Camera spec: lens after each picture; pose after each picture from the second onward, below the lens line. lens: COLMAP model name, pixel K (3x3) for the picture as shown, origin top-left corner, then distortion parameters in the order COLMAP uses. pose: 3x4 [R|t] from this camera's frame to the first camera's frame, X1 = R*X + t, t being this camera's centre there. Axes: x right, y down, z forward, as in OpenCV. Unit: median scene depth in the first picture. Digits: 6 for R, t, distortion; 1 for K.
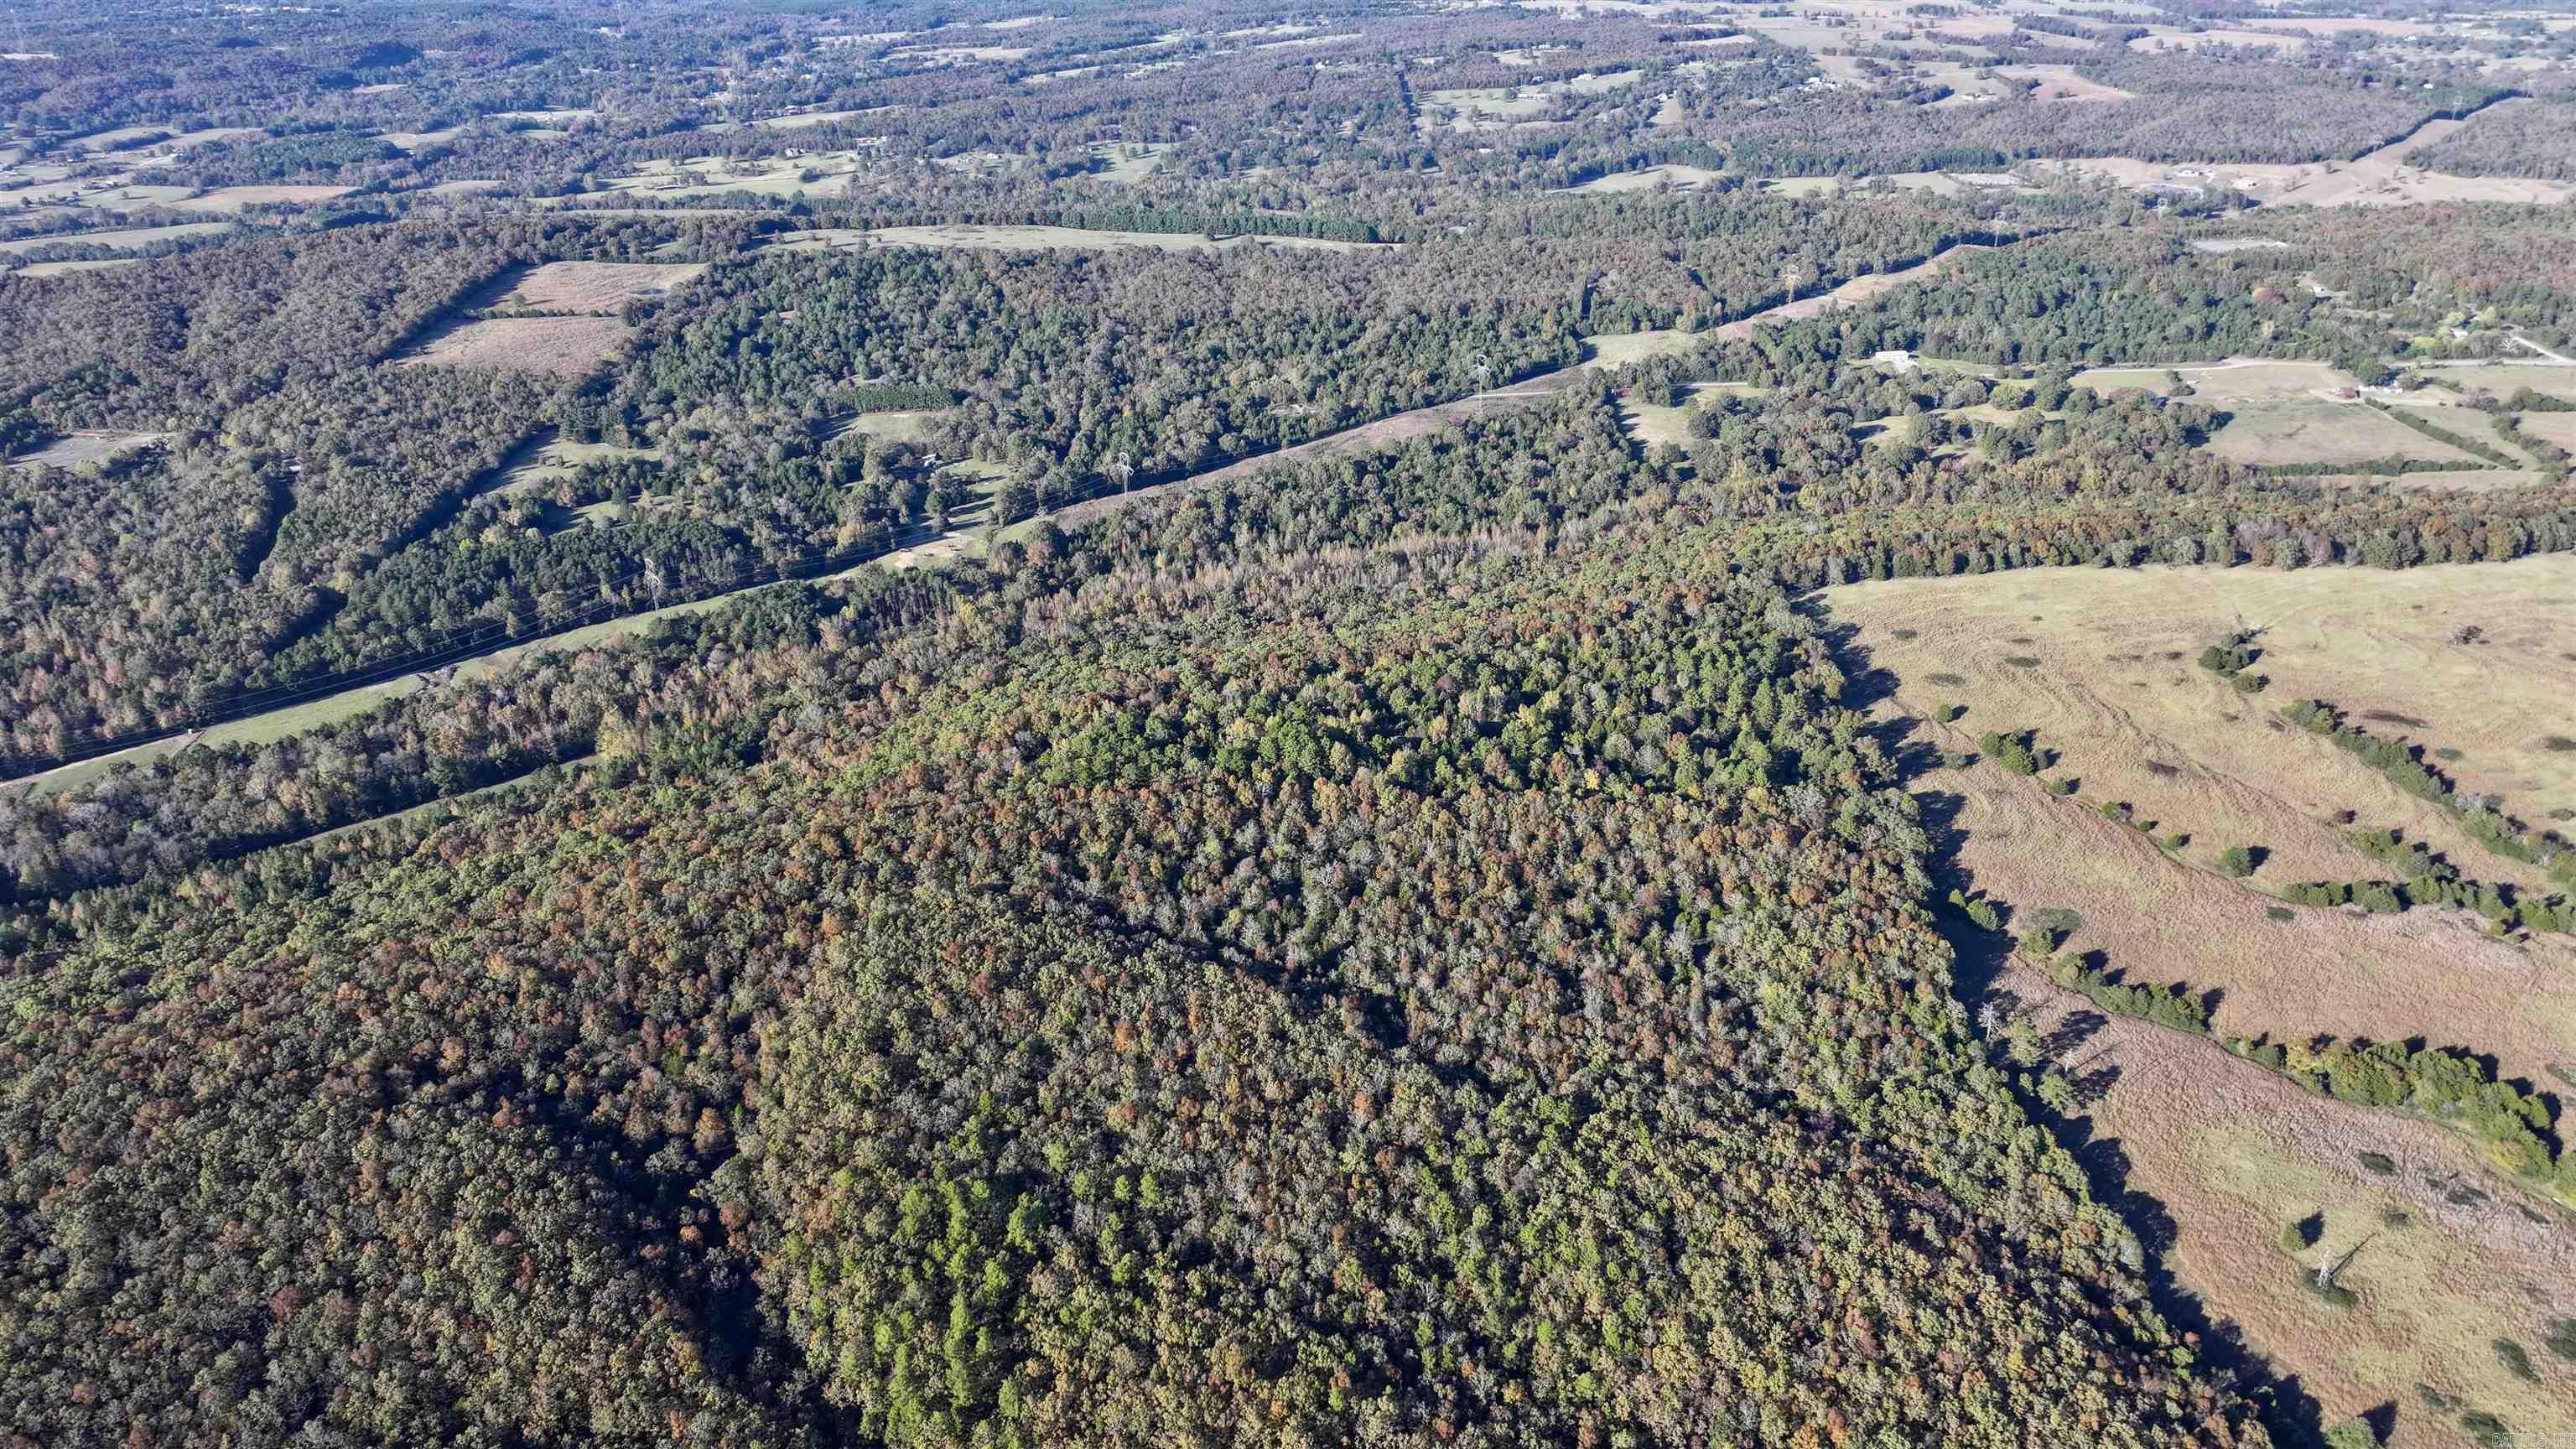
lens RADIAL K [[1798.6, 0, 1292.3], [0, 1798.6, 725.1], [0, 0, 1]] dist [0.000401, 0.011961]
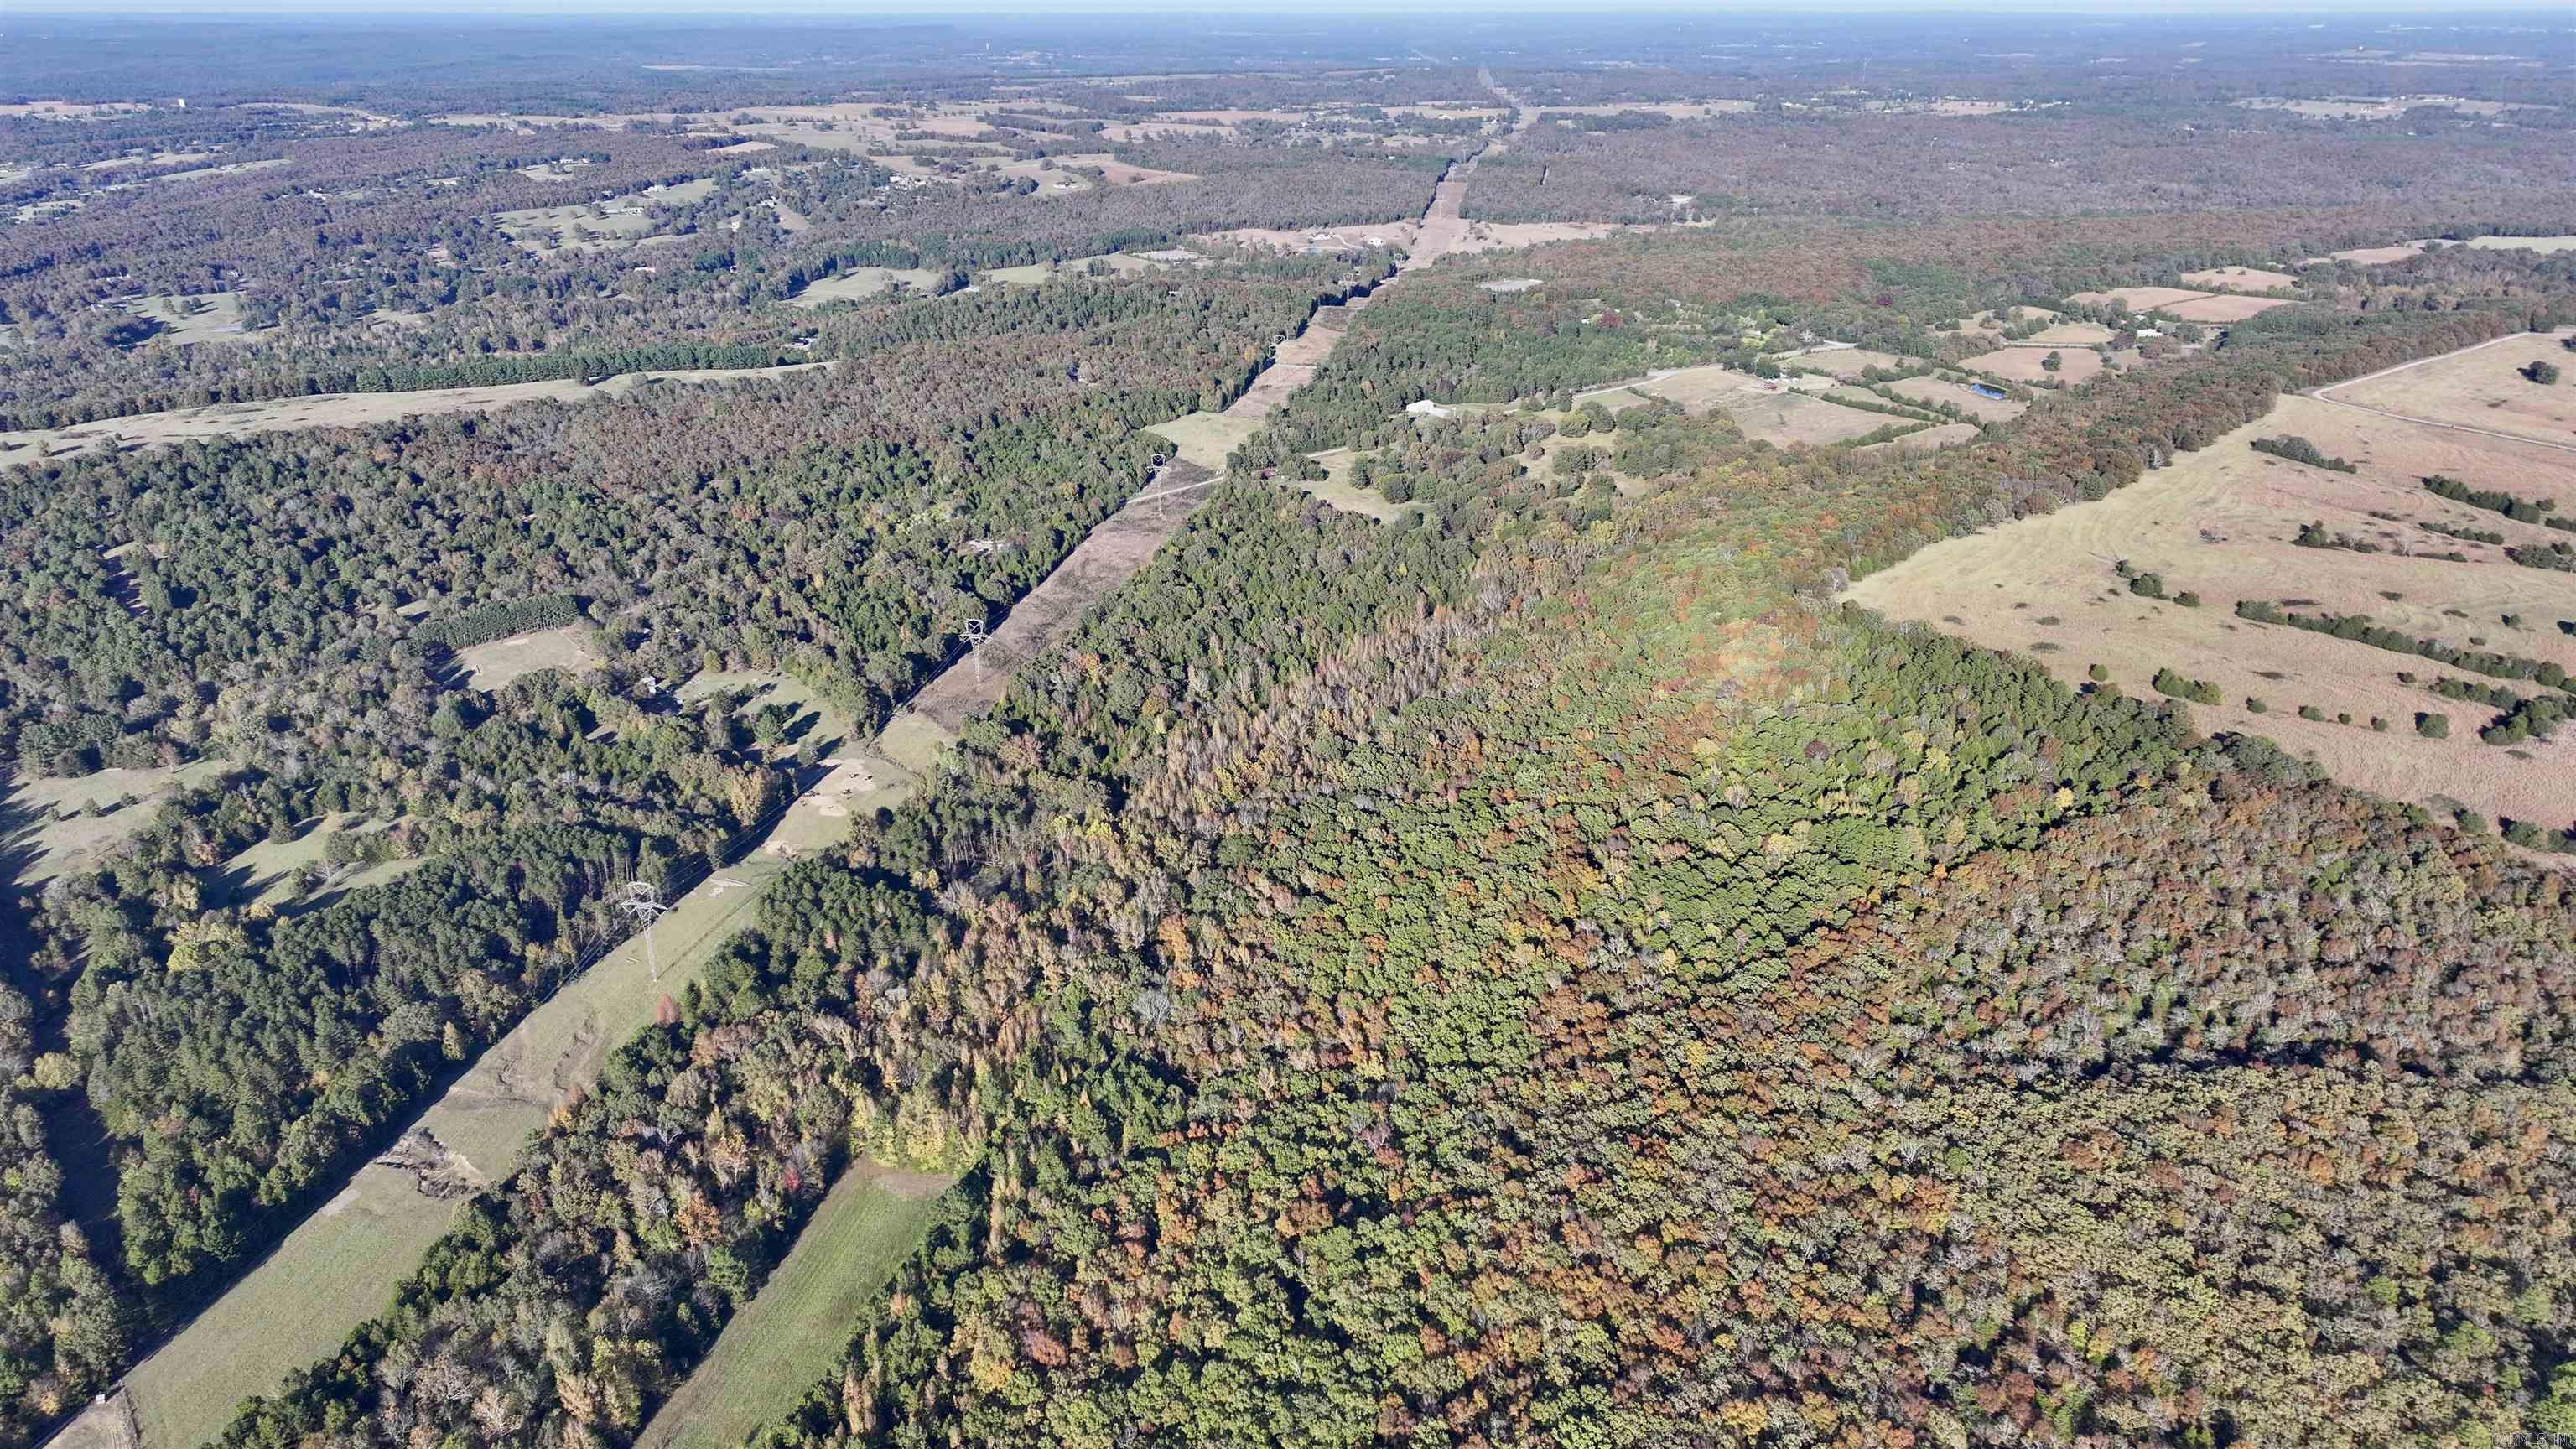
lens RADIAL K [[1798.6, 0, 1292.3], [0, 1798.6, 725.1], [0, 0, 1]] dist [0.000401, 0.011961]
pose [[0.797640, -0.222233, 0.560699, -0.284661], [0.254558, 0.966828, 0.021074, -0.054401], [-0.546783, 0.125921, 0.827752, 0.162672]]
